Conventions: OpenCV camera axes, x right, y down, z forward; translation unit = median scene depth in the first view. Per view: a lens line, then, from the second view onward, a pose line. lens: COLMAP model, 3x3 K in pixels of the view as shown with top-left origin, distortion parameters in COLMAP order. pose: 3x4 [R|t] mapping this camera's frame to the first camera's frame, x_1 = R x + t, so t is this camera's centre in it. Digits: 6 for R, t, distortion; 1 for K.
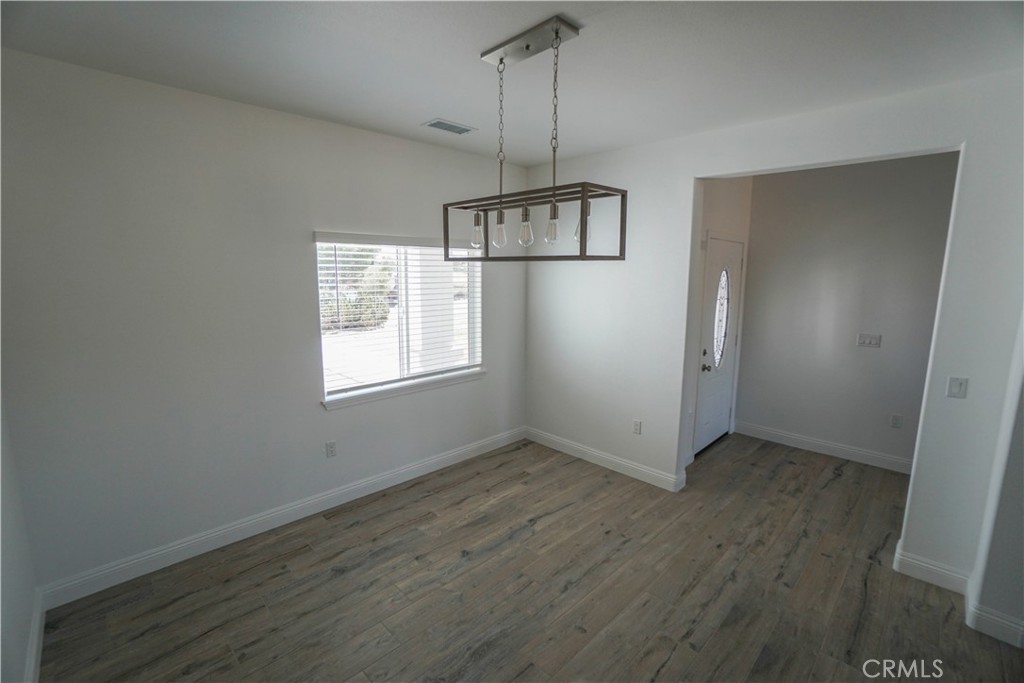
lens RADIAL K [[450.8, 0, 510.1], [0, 450.8, 339.9], [0, 0, 1]] dist [-0.066401, 0.023876]
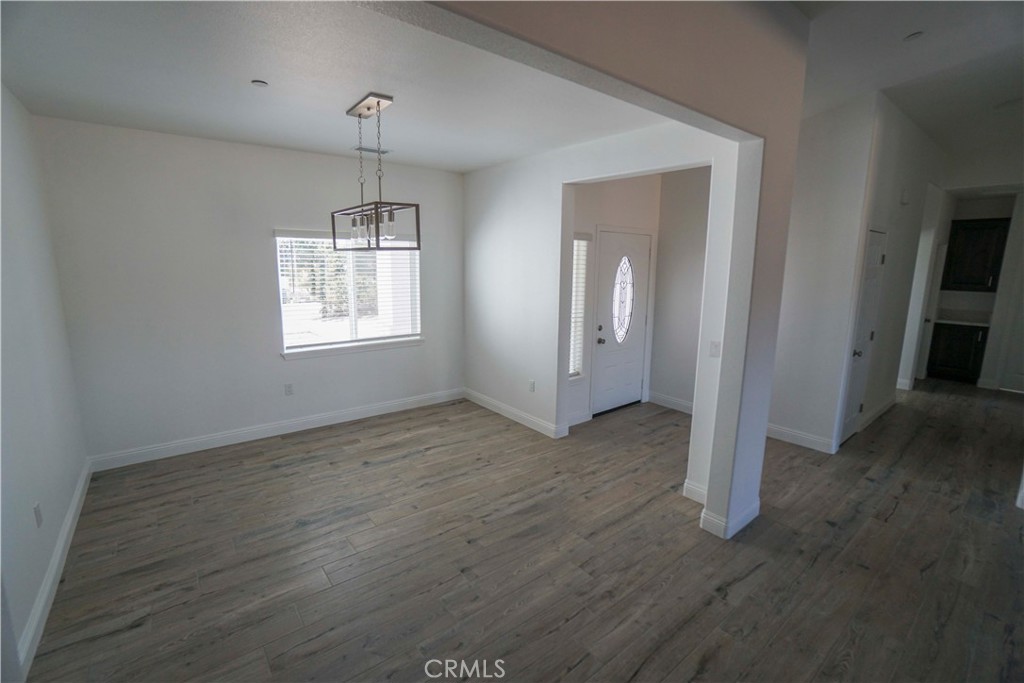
lens RADIAL K [[450.8, 0, 510.1], [0, 450.8, 339.9], [0, 0, 1]] dist [-0.066401, 0.023876]
pose [[0.993580, 0.025581, -0.110198, 0.422190], [-0.023192, 0.999469, 0.022901, 0.048625], [0.110725, -0.020199, 0.993646, -0.276091]]
